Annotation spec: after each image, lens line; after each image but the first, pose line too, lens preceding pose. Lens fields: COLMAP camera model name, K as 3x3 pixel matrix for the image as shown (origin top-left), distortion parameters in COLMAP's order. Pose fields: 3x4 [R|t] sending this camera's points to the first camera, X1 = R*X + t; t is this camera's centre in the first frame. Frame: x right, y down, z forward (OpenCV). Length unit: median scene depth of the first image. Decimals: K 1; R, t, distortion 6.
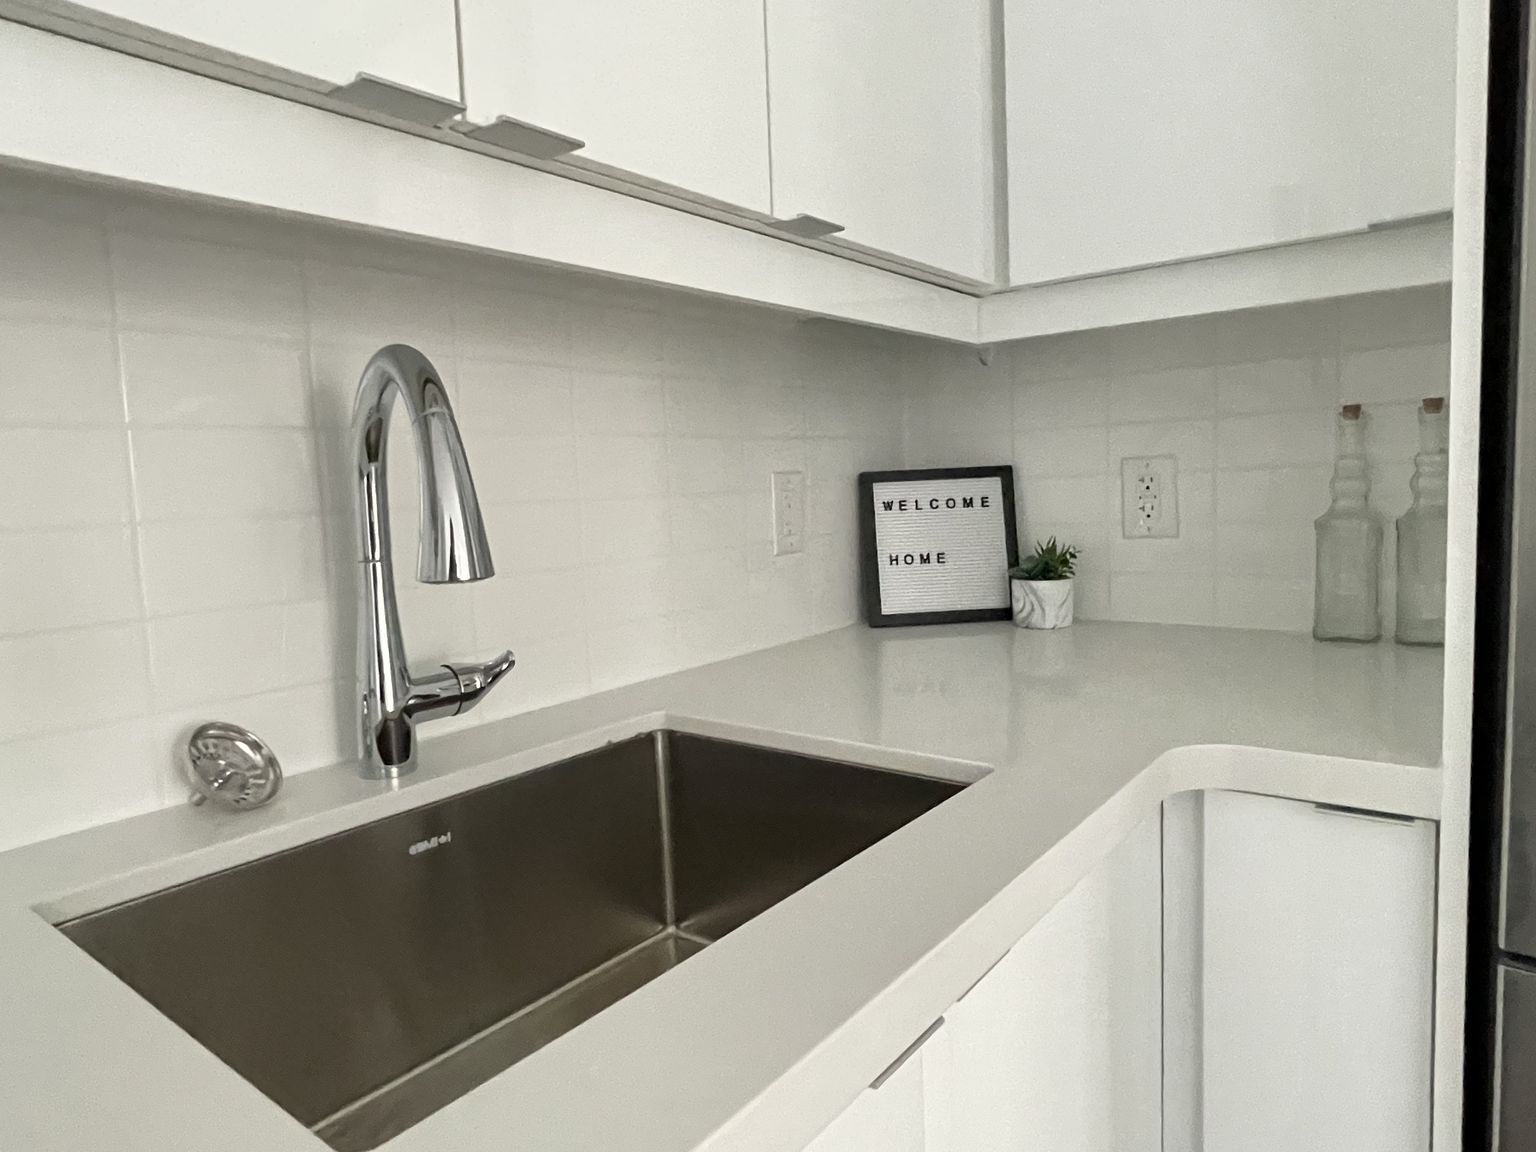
lens RADIAL K [[950.5, 0, 768.0], [0, 950.5, 576.0], [0, 0, 1]] dist [0.001525, 0.000245]
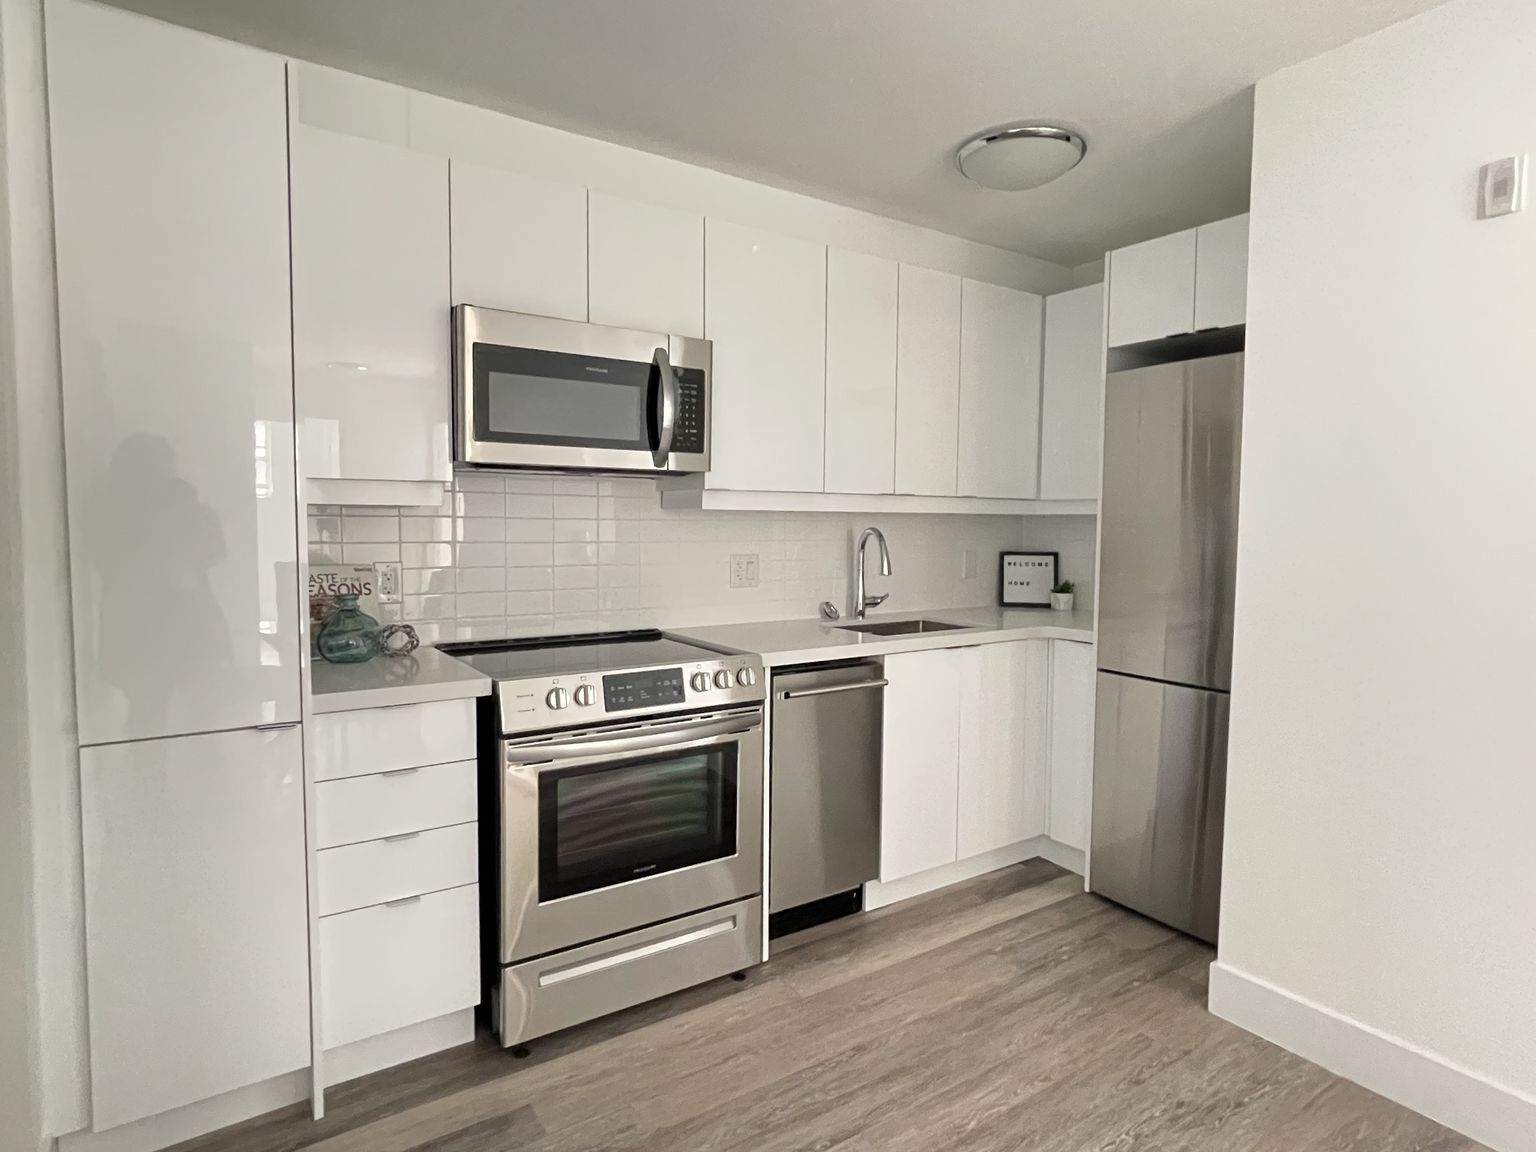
lens RADIAL K [[854.2, 0, 768.0], [0, 854.2, 576.0], [0, 0, 1]] dist [0.001723, 0.001283]
pose [[0.950304, 0.069554, -0.303455, 0.220365], [-0.078530, 0.996759, -0.017461, 0.063255], [0.301257, 0.040424, 0.952686, -1.642774]]
